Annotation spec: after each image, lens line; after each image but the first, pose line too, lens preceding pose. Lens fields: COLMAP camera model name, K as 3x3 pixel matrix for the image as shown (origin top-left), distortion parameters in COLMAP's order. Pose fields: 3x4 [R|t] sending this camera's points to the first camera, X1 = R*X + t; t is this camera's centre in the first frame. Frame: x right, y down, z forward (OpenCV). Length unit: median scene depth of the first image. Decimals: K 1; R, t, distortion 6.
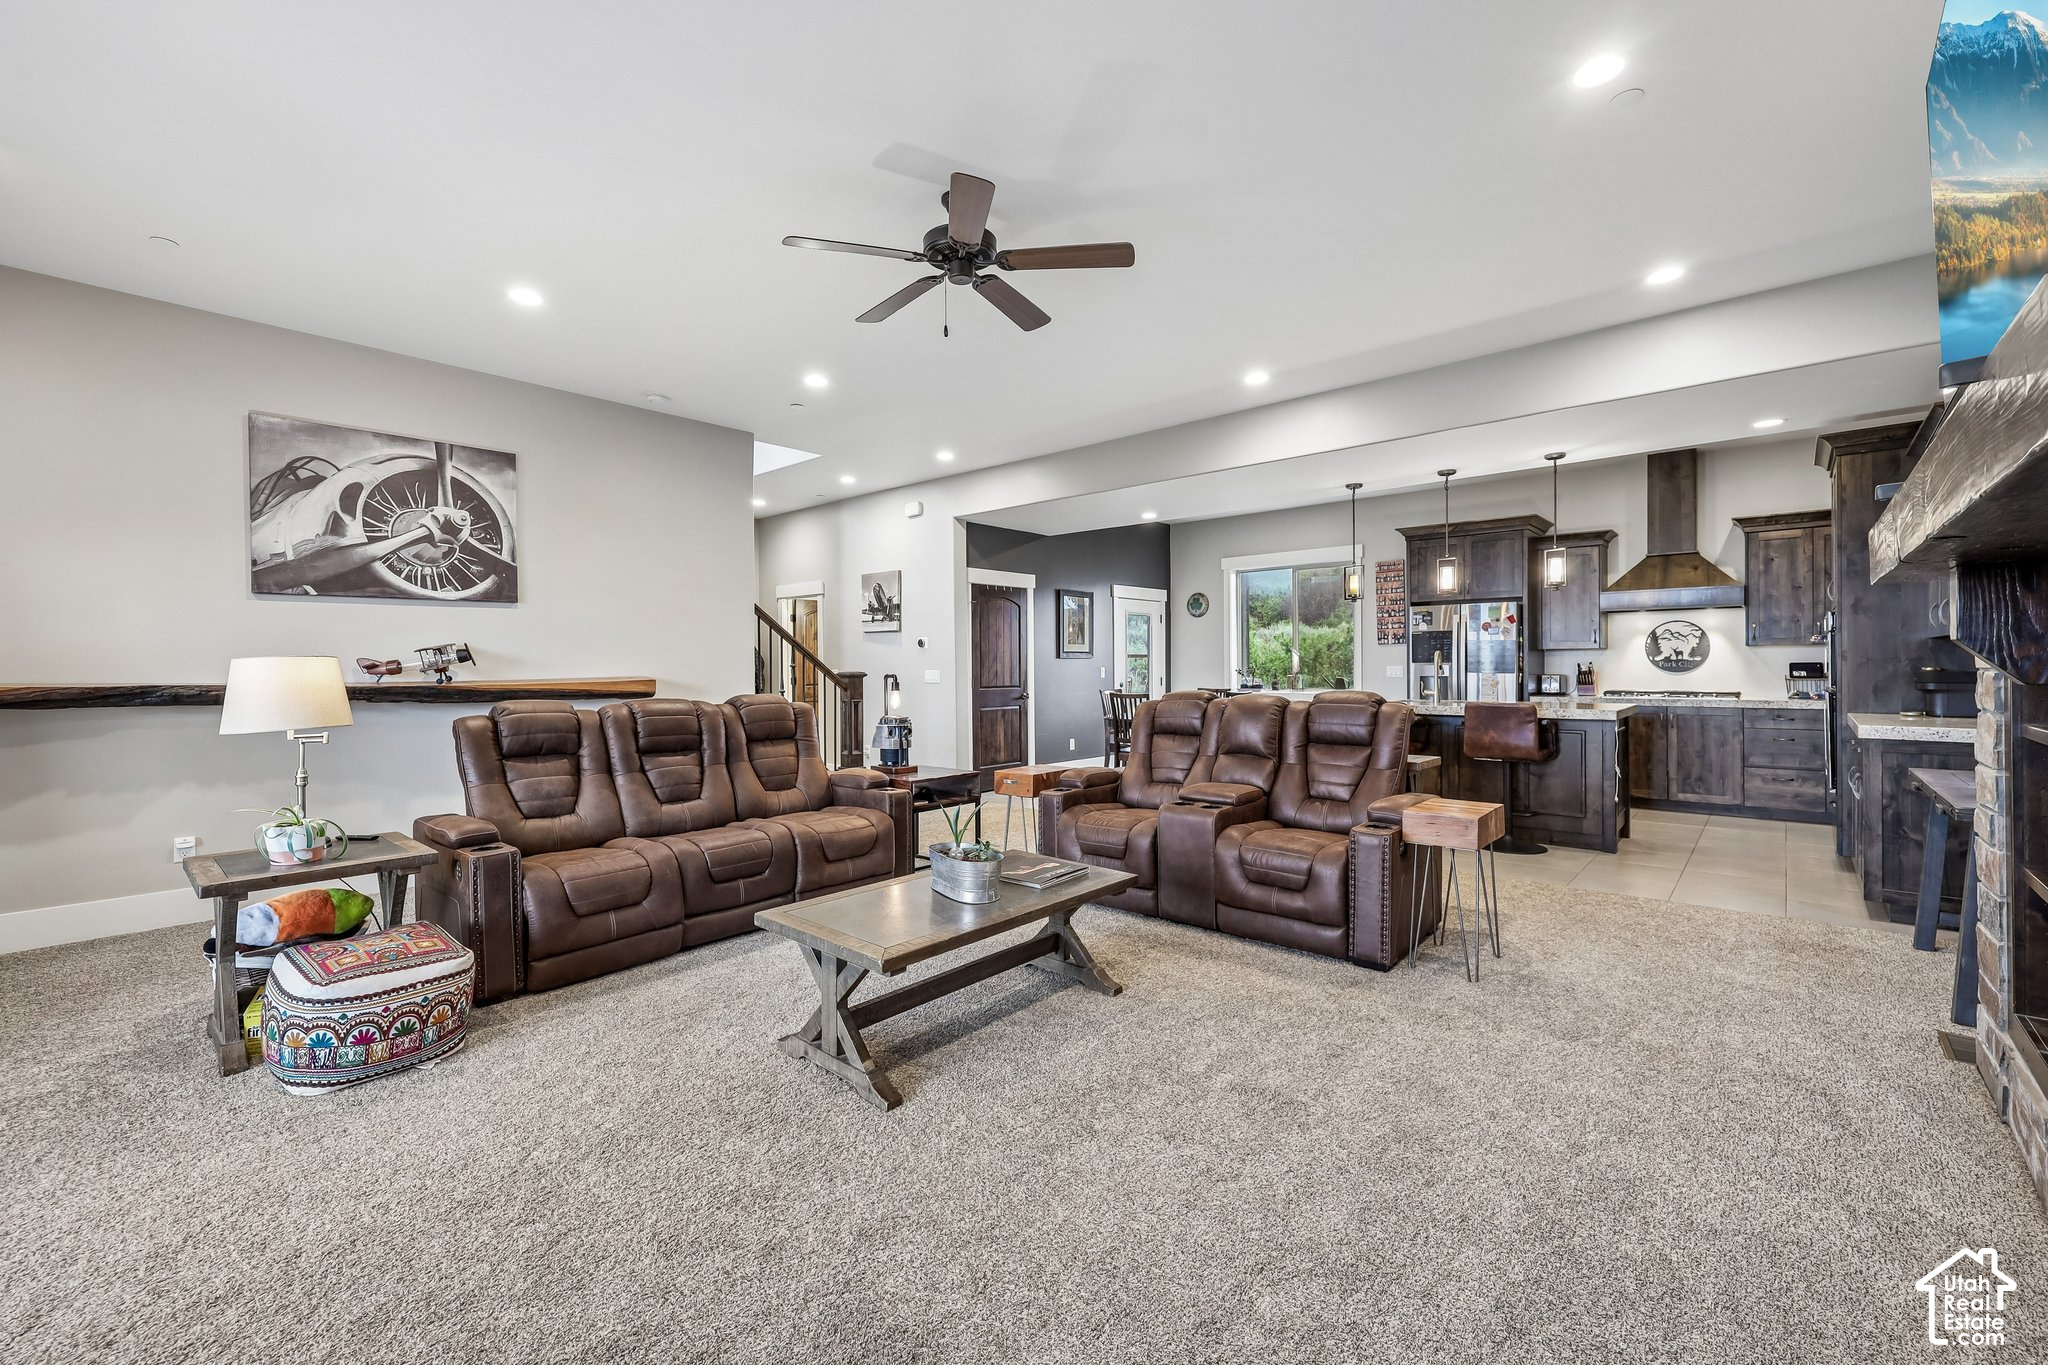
lens RADIAL K [[850.6, 0, 1028.2], [0, 850.6, 660.2], [0, 0, 1]] dist [0.003448, 0.000394]
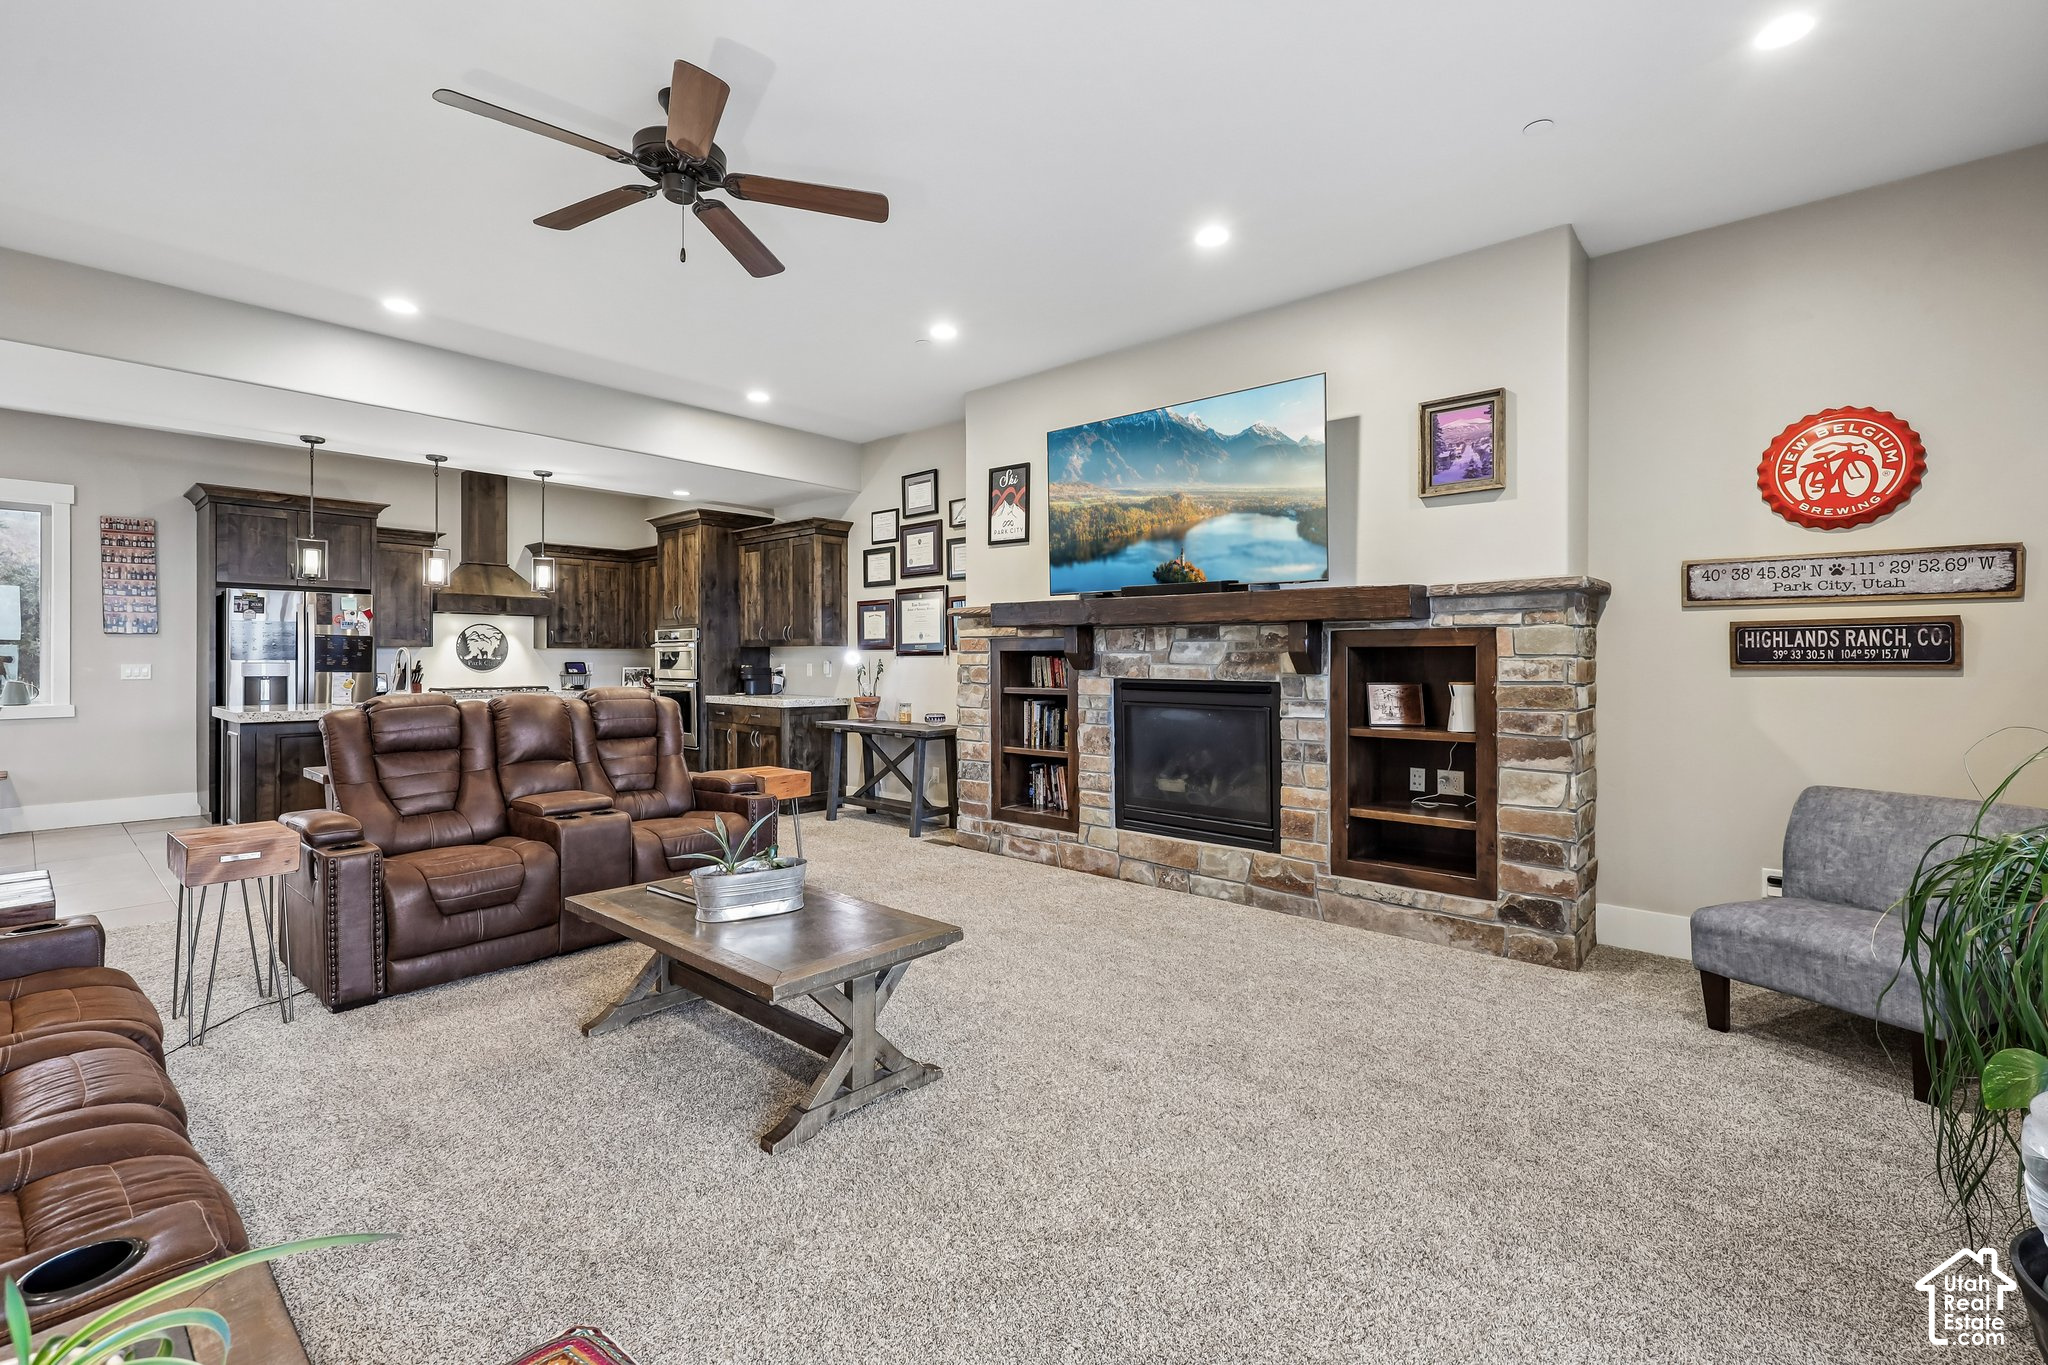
lens RADIAL K [[902.3, 0, 1038.8], [0, 902.3, 663.9], [0, 0, 1]] dist [0.001263, 0.000224]
pose [[-0.009944, 0.001724, 0.999949, -0.435179], [-0.008014, 0.999966, -0.001804, 0.002231], [-0.999918, -0.008031, -0.009930, 0.289888]]
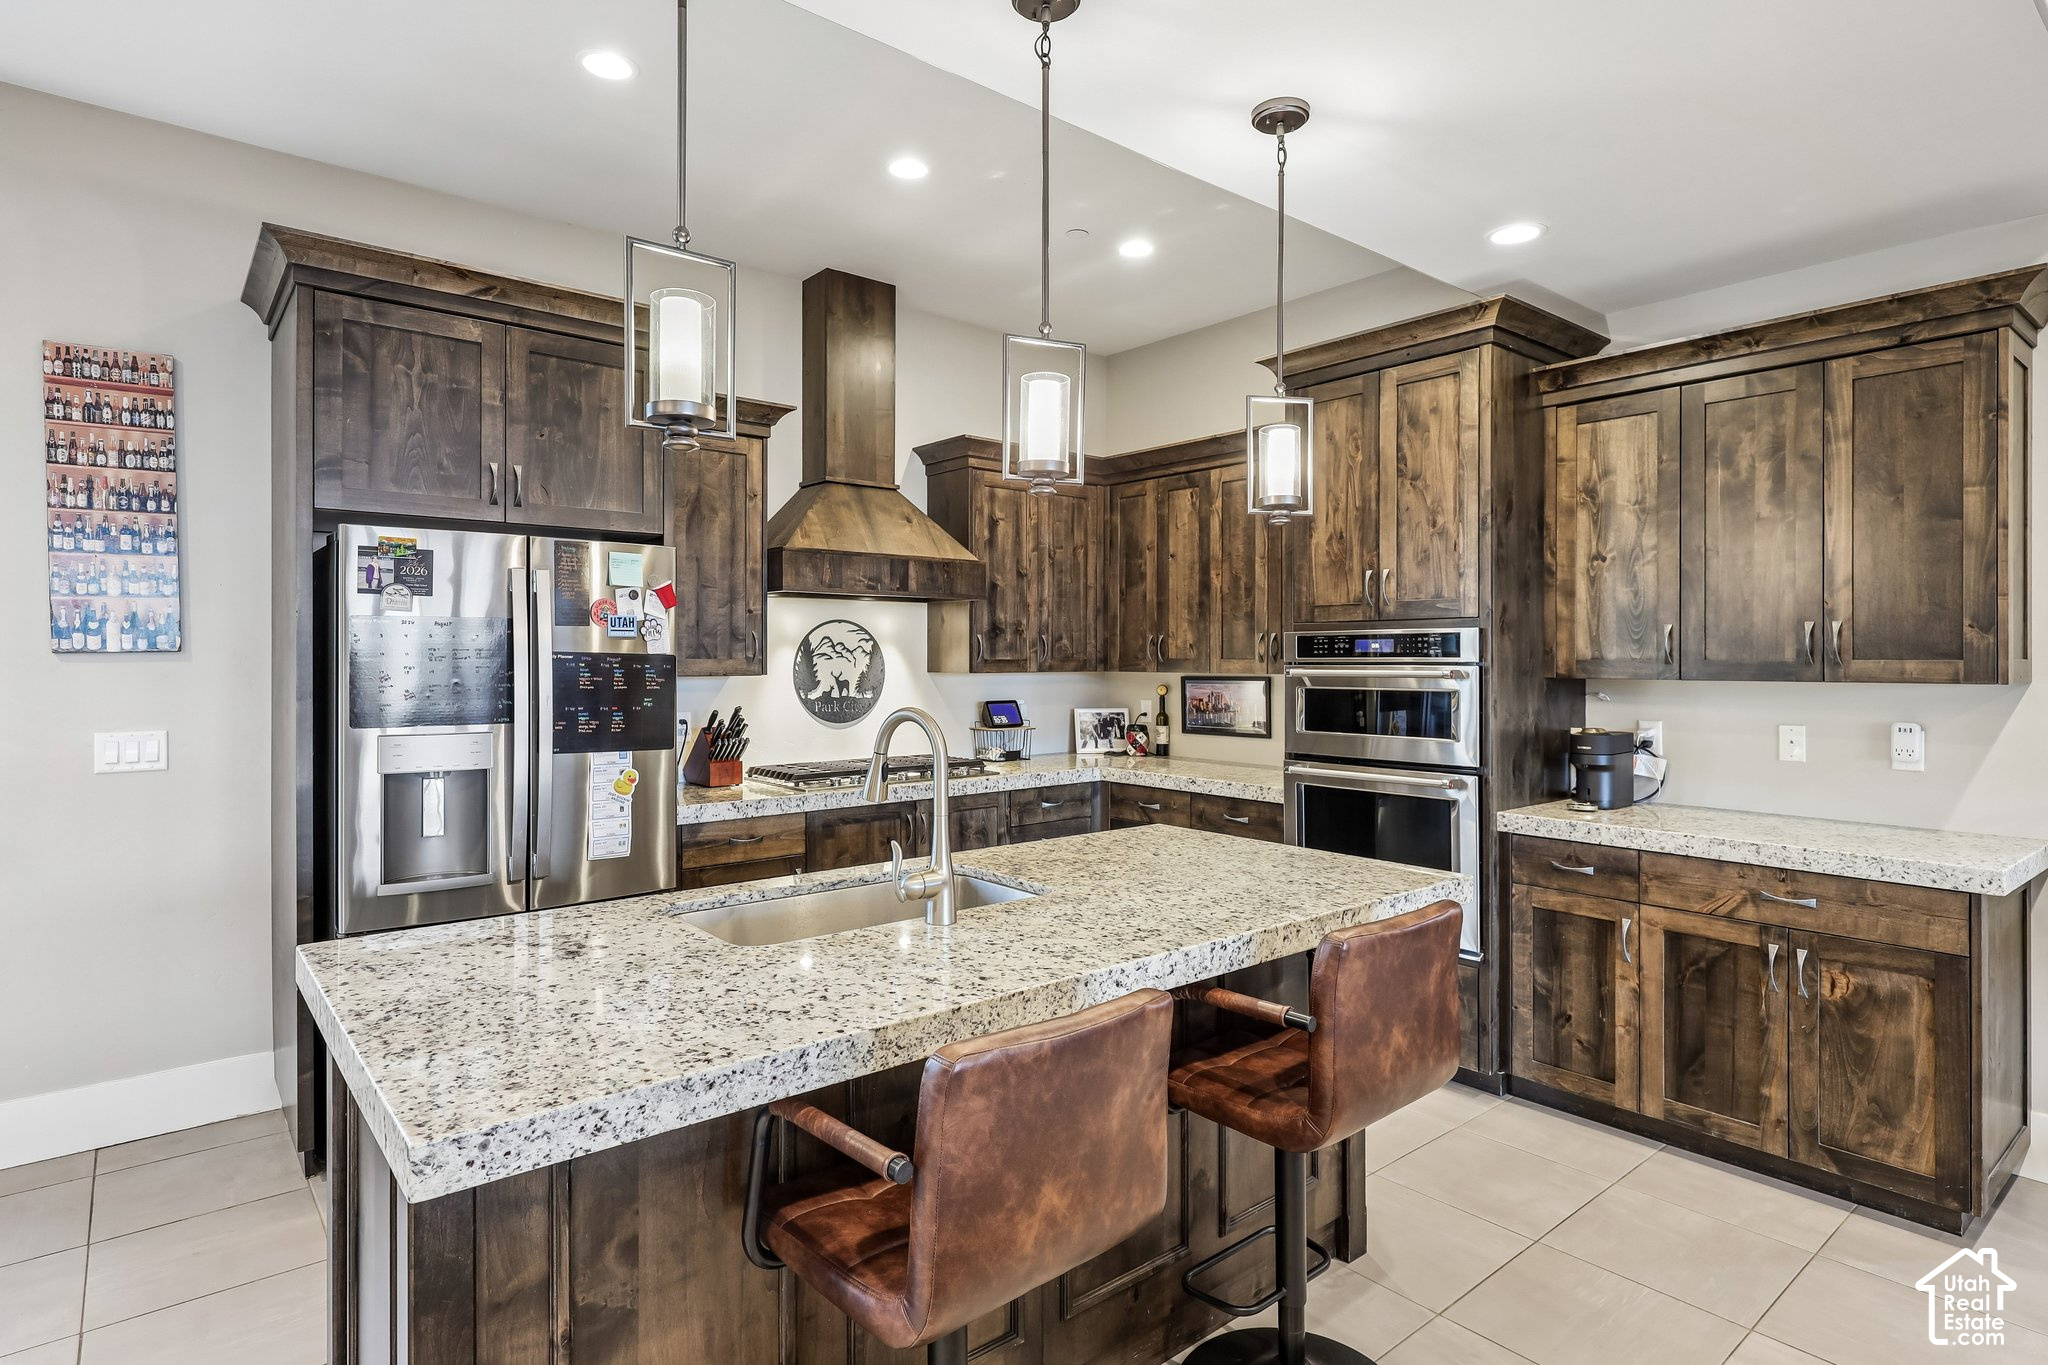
lens RADIAL K [[1072.0, 0, 1028.0], [0, 1072.0, 661.3], [0, 0, 1]] dist [-0.001154, 0.000005]
pose [[0.145474, 0.001987, 0.989360, 0.156787], [-0.008228, 0.999966, -0.000799, -0.022890], [-0.989328, -0.008024, 0.145486, 0.814944]]
